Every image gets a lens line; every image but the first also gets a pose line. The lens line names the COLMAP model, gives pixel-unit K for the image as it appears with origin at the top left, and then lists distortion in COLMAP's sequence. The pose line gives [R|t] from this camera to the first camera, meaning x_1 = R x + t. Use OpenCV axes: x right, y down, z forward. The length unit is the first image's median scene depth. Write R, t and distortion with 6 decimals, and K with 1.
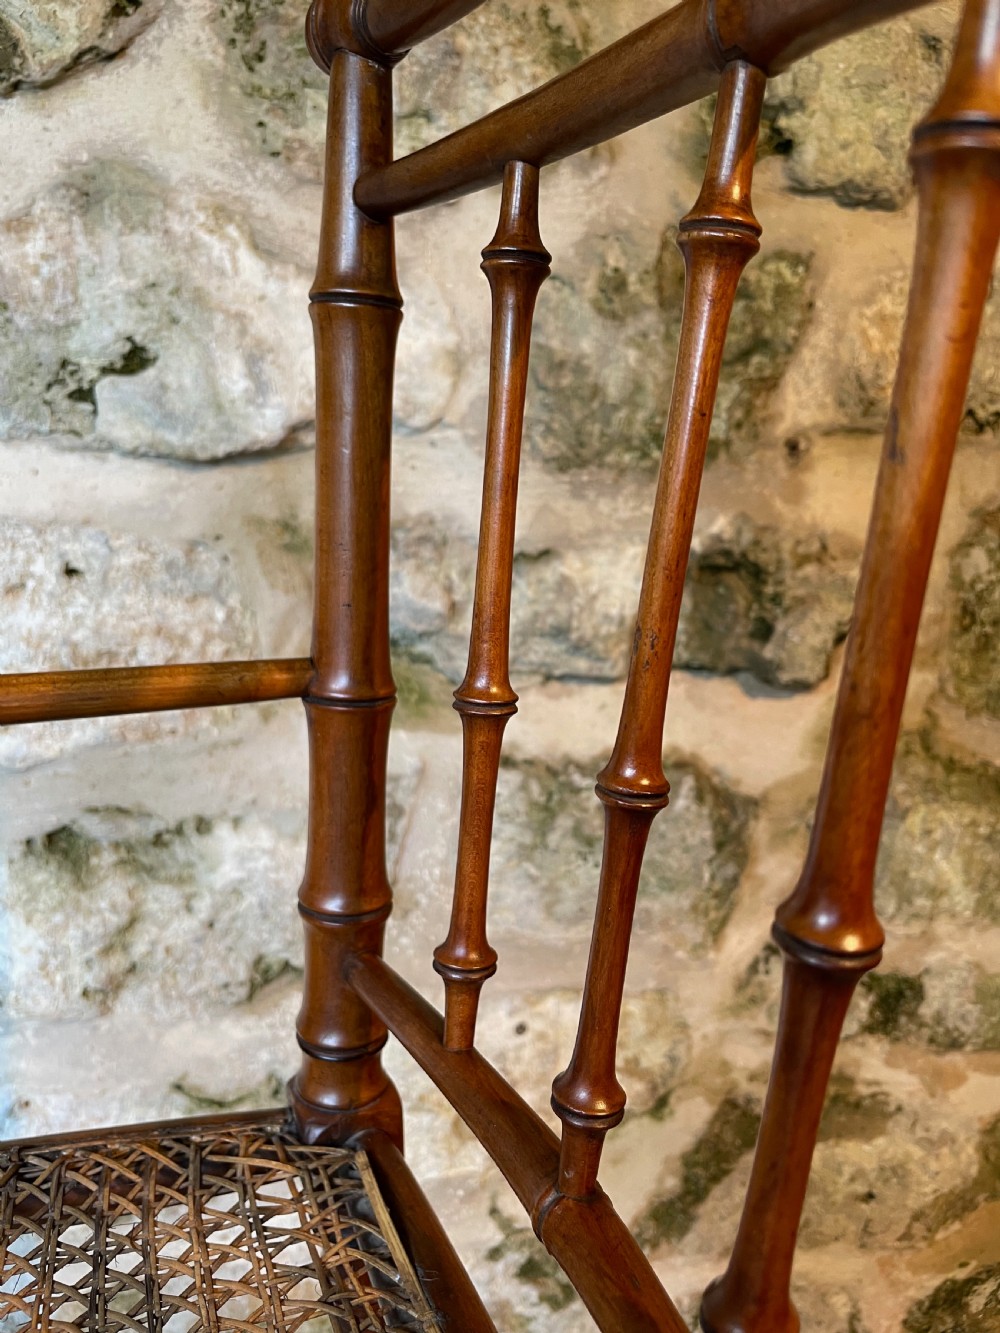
lens RADIAL K [[1004.5, 0, 500.5], [0, 1004.5, 655.5], [0, 0, 1]] dist [0.062962, -0.101531]
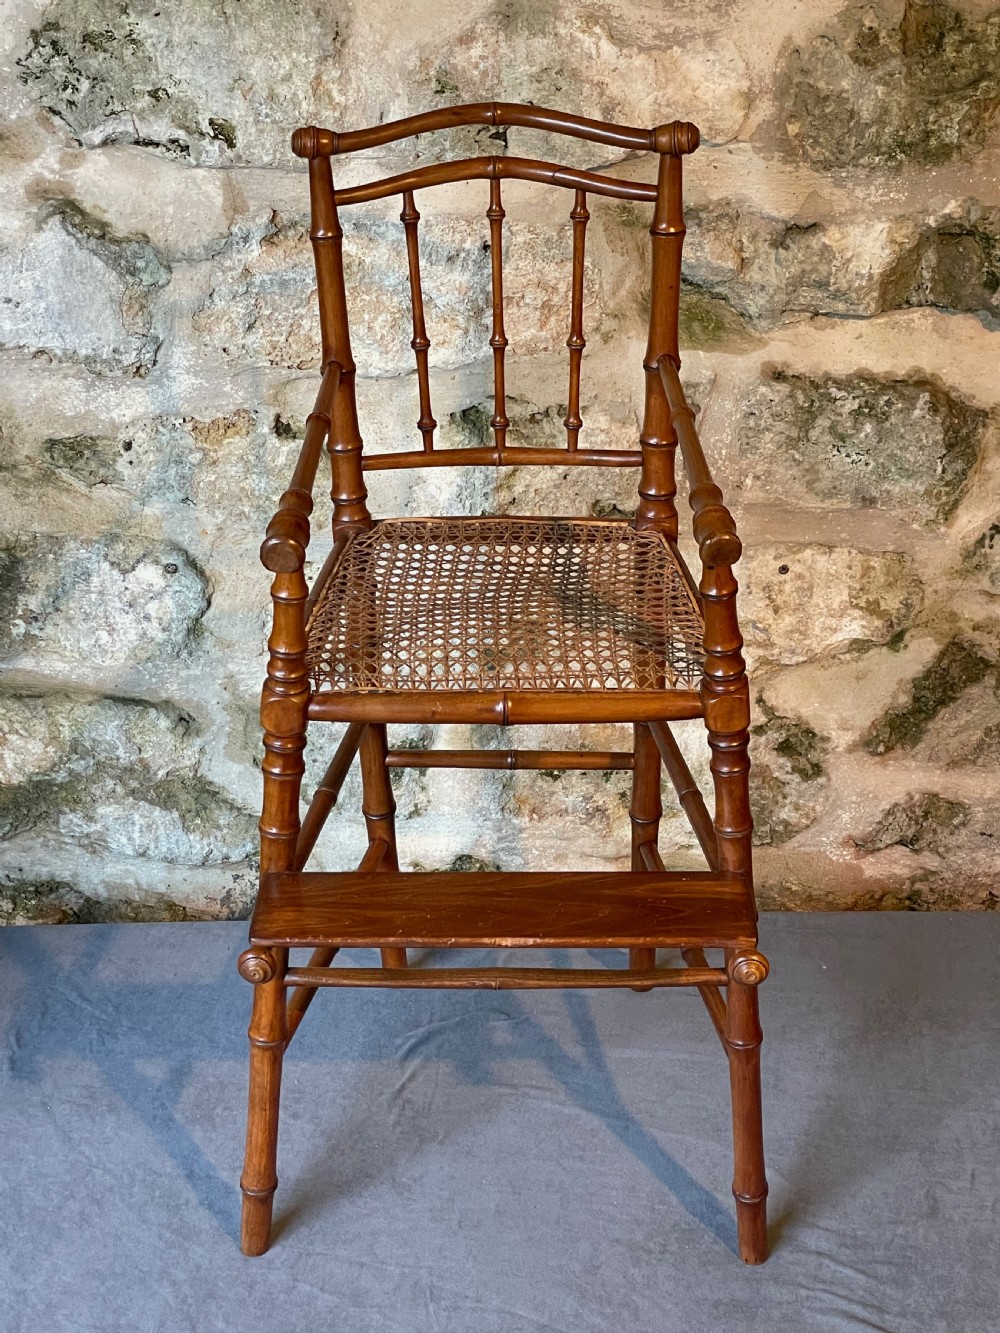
lens RADIAL K [[2618.1, 0, 508.2], [0, 2618.1, 701.8], [0, 0, 1]] dist [0.072510, 0.000000]
pose [[0.972523, 0.092873, -0.213479, 0.466414], [-0.016936, 0.942776, 0.332997, -0.679230], [0.232190, -0.320232, 0.918444, -2.569553]]
